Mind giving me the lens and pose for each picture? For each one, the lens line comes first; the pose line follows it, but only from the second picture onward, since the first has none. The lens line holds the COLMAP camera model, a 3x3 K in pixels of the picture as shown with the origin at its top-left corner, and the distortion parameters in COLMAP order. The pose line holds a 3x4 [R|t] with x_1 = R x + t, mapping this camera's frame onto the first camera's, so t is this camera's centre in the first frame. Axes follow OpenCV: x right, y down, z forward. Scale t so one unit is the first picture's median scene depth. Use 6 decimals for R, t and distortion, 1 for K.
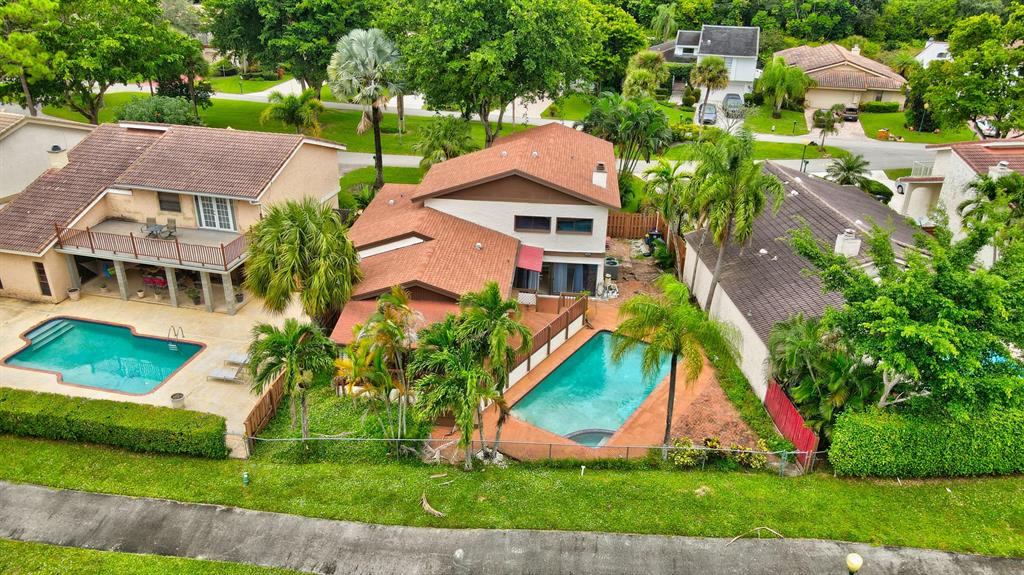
lens RADIAL K [[759.0, 0, 517.7], [0, 759.0, 287.9], [0, 0, 1]] dist [0.004505, 0.024461]
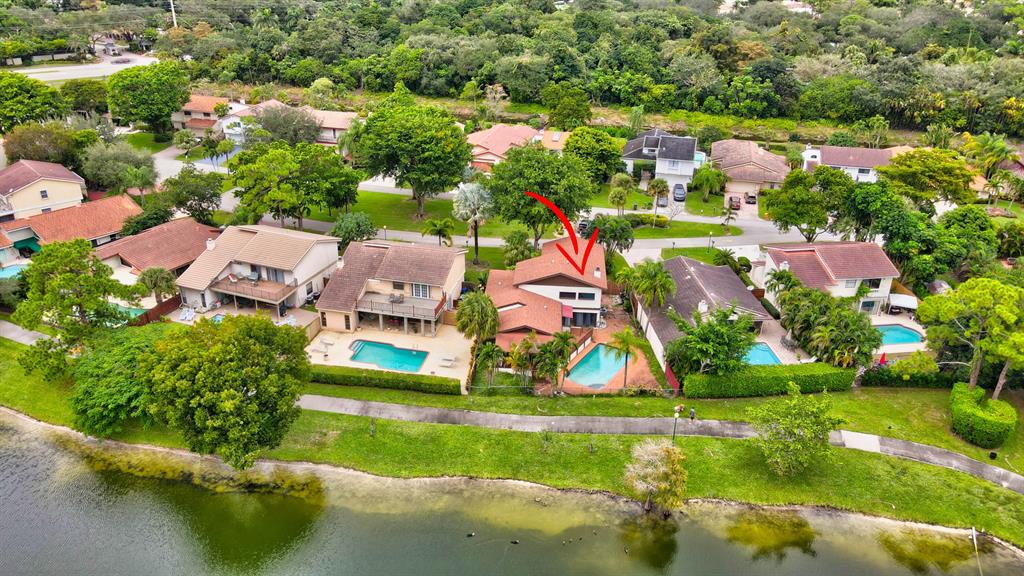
lens RADIAL K [[759.0, 0, 505.6], [0, 759.0, 283.9], [0, 0, 1]] dist [0.004505, 0.024461]
pose [[0.999943, -0.010446, -0.002083, -0.156985], [0.010448, 0.999945, 0.000928, -0.122075], [0.002073, -0.000949, 0.999997, -1.222080]]
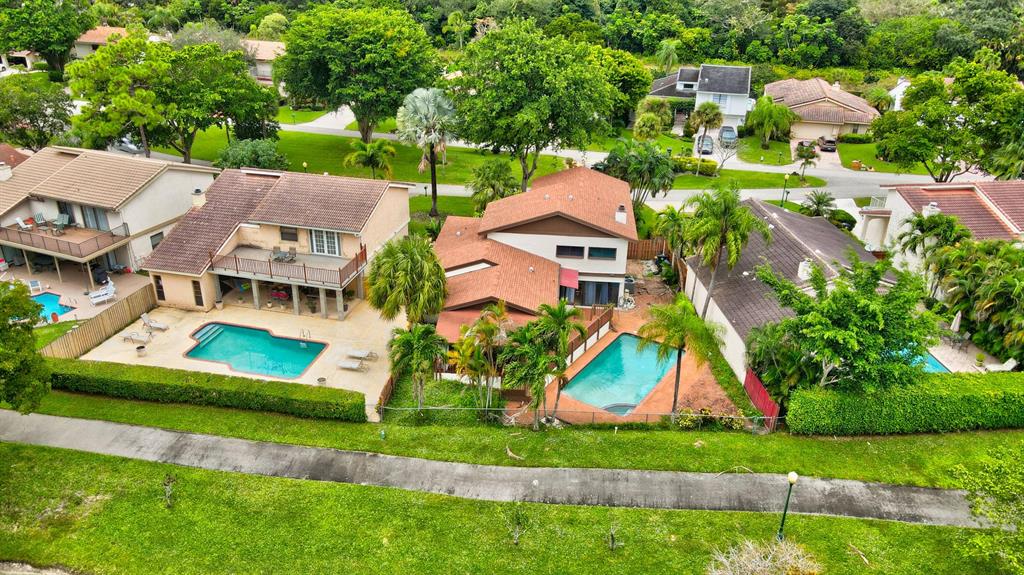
lens RADIAL K [[759.0, 0, 513.7], [0, 759.0, 285.3], [0, 0, 1]] dist [0.004505, 0.024461]
pose [[0.999987, 0.001249, -0.004869, -0.071502], [-0.001283, 0.999974, -0.007134, -0.017011], [0.004860, 0.007140, 0.999963, -0.312115]]
